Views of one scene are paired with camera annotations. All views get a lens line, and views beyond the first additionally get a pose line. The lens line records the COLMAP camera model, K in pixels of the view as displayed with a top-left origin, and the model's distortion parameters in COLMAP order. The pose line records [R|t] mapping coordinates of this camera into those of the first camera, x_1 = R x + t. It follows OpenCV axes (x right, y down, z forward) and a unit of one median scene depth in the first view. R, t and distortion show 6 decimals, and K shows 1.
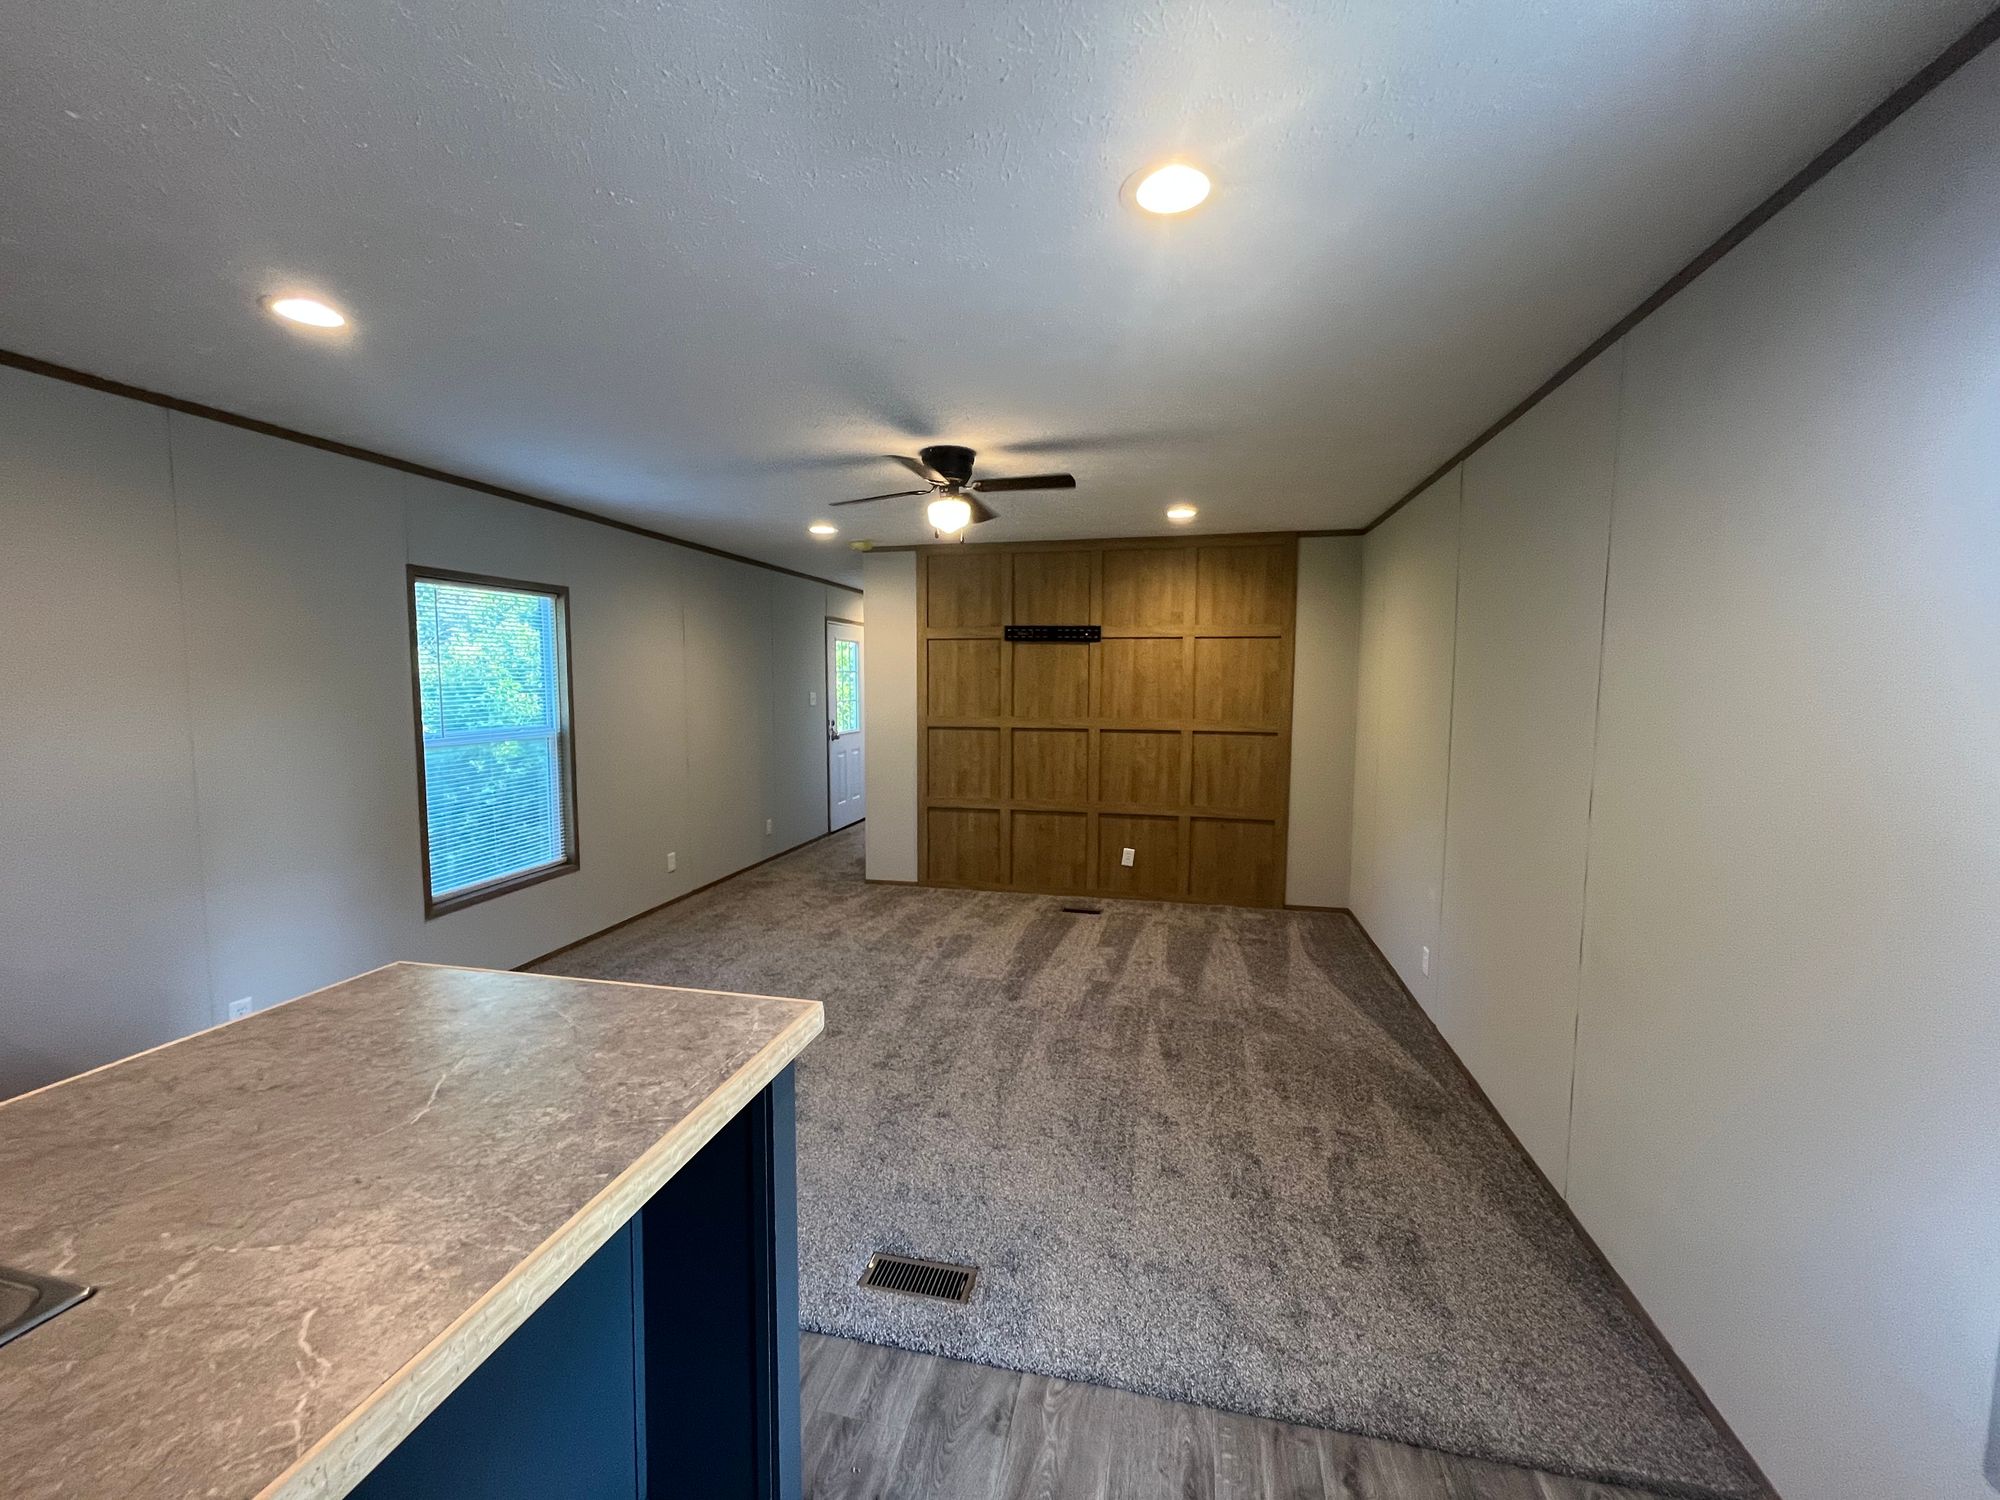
lens RADIAL K [[819.2, 0, 997.6], [0, 819.2, 752.3], [0, 0, 1]] dist [-0.000685, 0.000026]
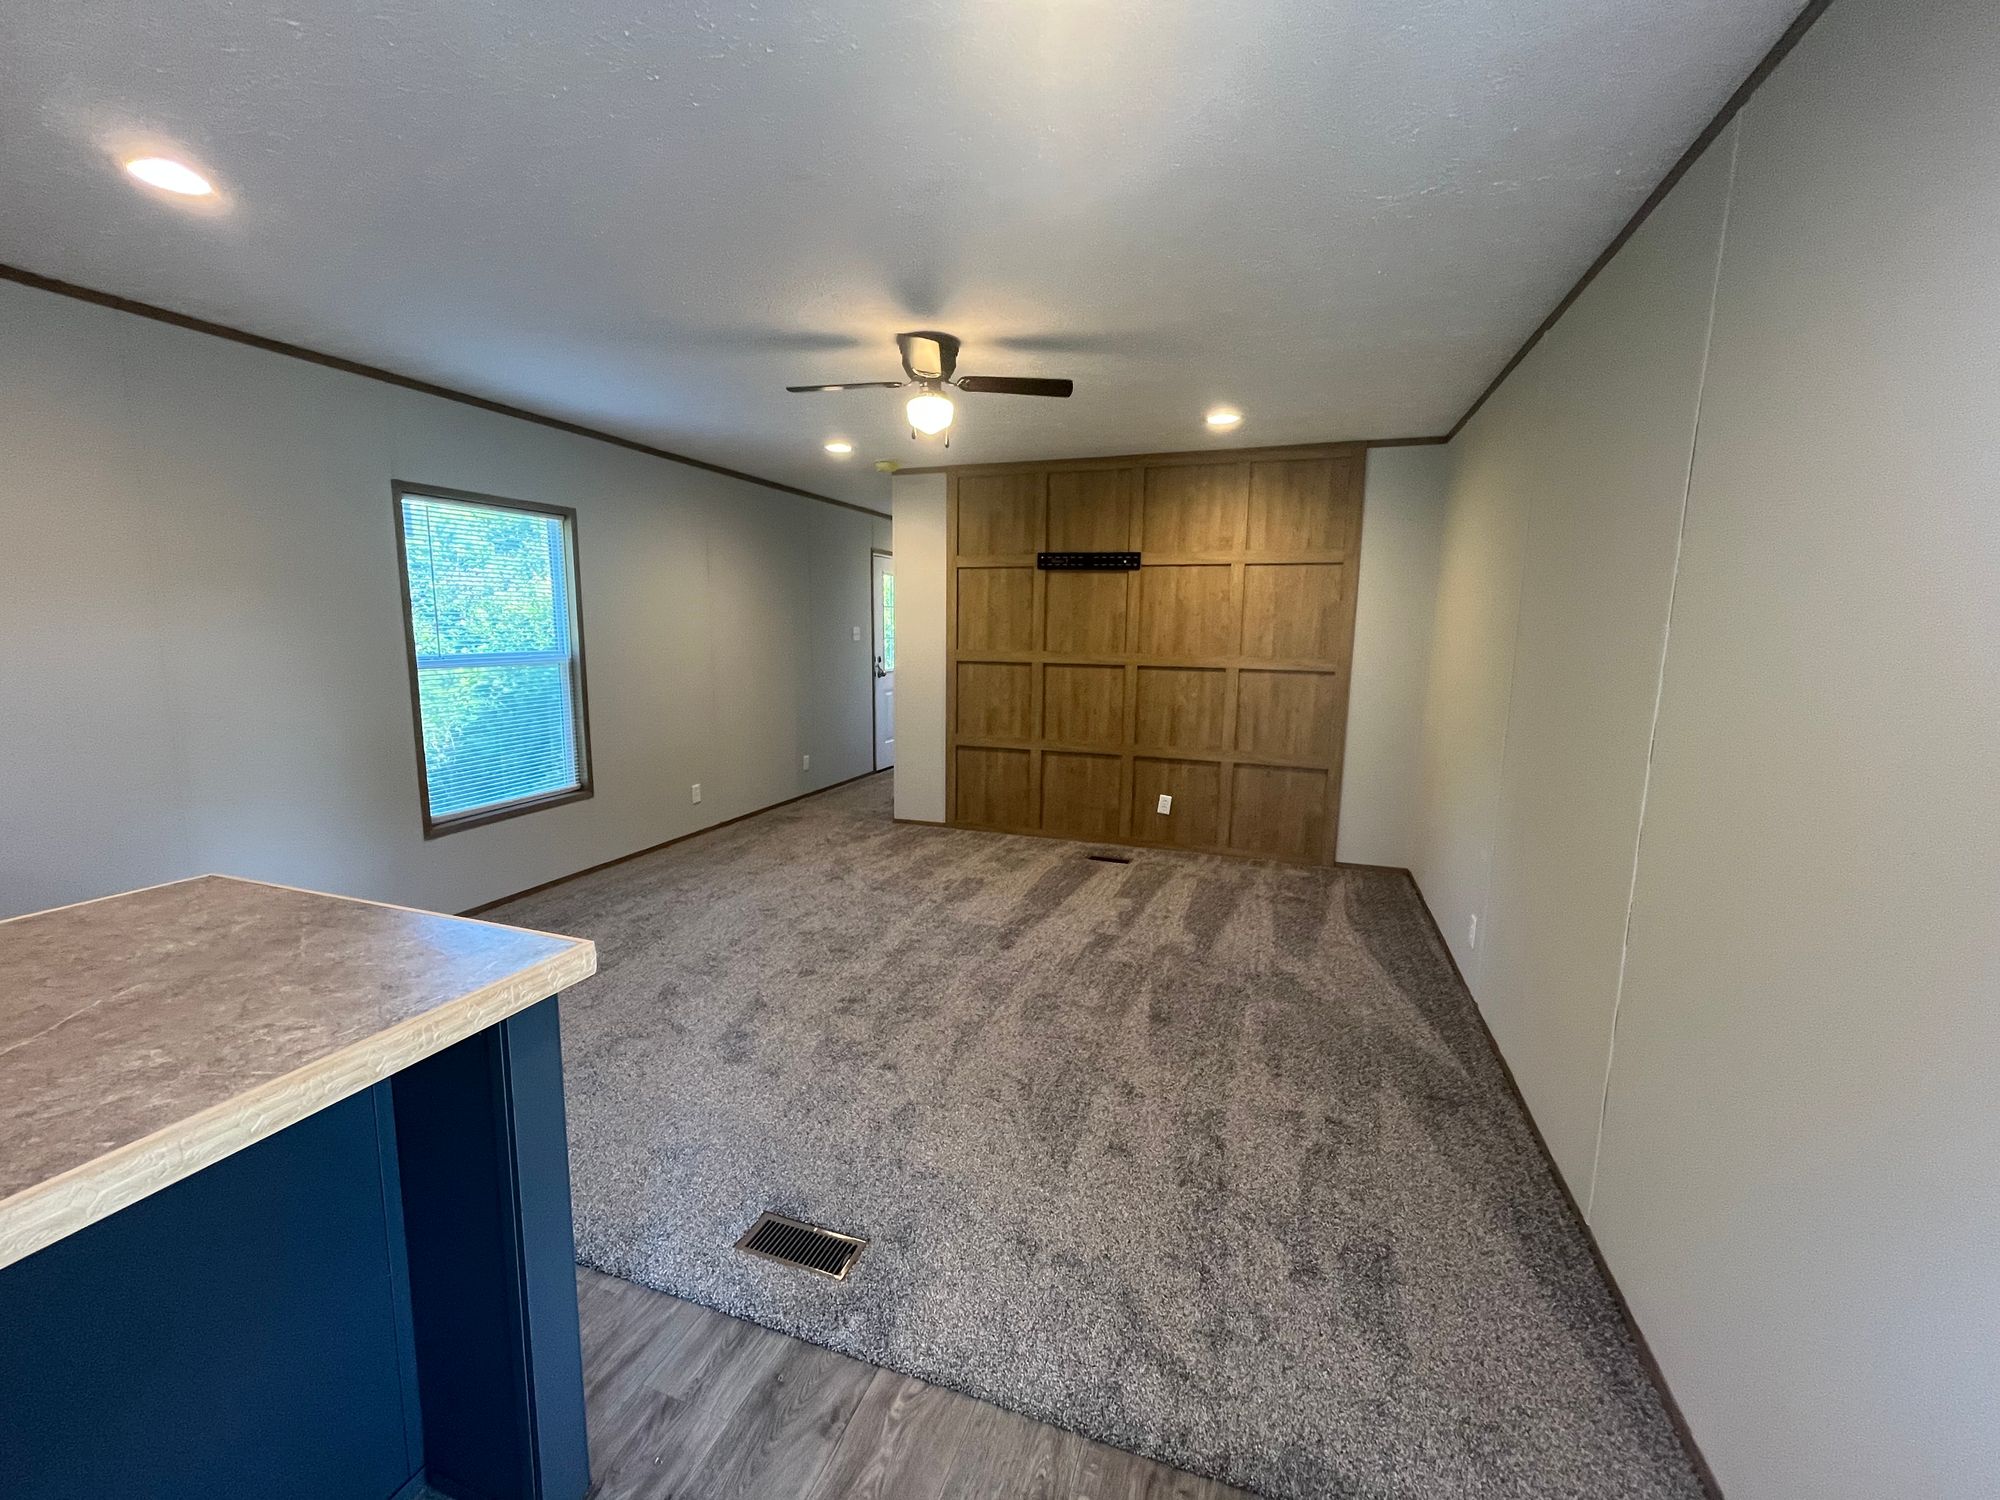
lens RADIAL K [[819.2, 0, 995.0], [0, 819.2, 752.3], [0, 0, 1]] dist [-0.000685, 0.000026]
pose [[0.992663, 0.026252, -0.118033, 0.127688], [-0.018730, 0.997749, 0.064388, 0.021210], [0.119458, -0.061705, 0.990920, 0.098247]]
